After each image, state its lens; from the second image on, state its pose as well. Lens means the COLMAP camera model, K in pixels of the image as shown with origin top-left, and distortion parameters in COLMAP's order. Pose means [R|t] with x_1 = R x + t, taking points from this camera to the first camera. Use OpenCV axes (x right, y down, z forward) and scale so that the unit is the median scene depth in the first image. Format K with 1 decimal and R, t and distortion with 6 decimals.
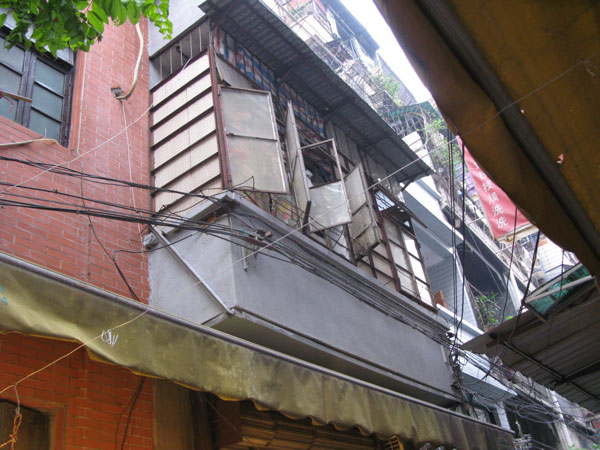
lens RADIAL K [[627.5, 0, 300.0], [0, 627.5, 225.0], [0, 0, 1]] dist [-0.222932, 0.342598]
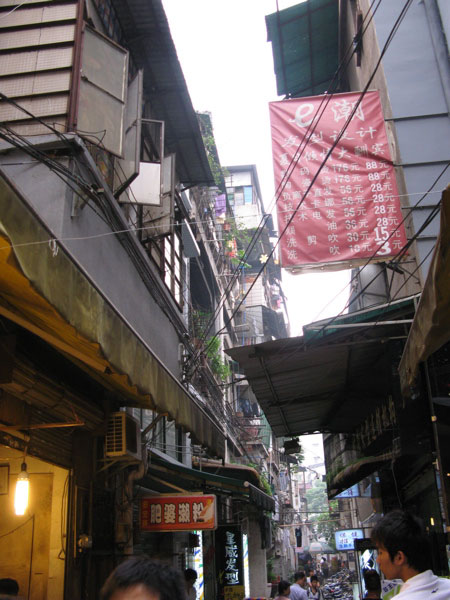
lens RADIAL K [[627.5, 0, 225.0], [0, 627.5, 300.0], [0, 0, 1]] dist [-0.222932, 0.342598]
pose [[0.870399, 0.290083, 0.397816, -0.191873], [-0.336761, 0.940195, 0.051235, 0.053651], [-0.359162, -0.178563, 0.916034, 0.003195]]
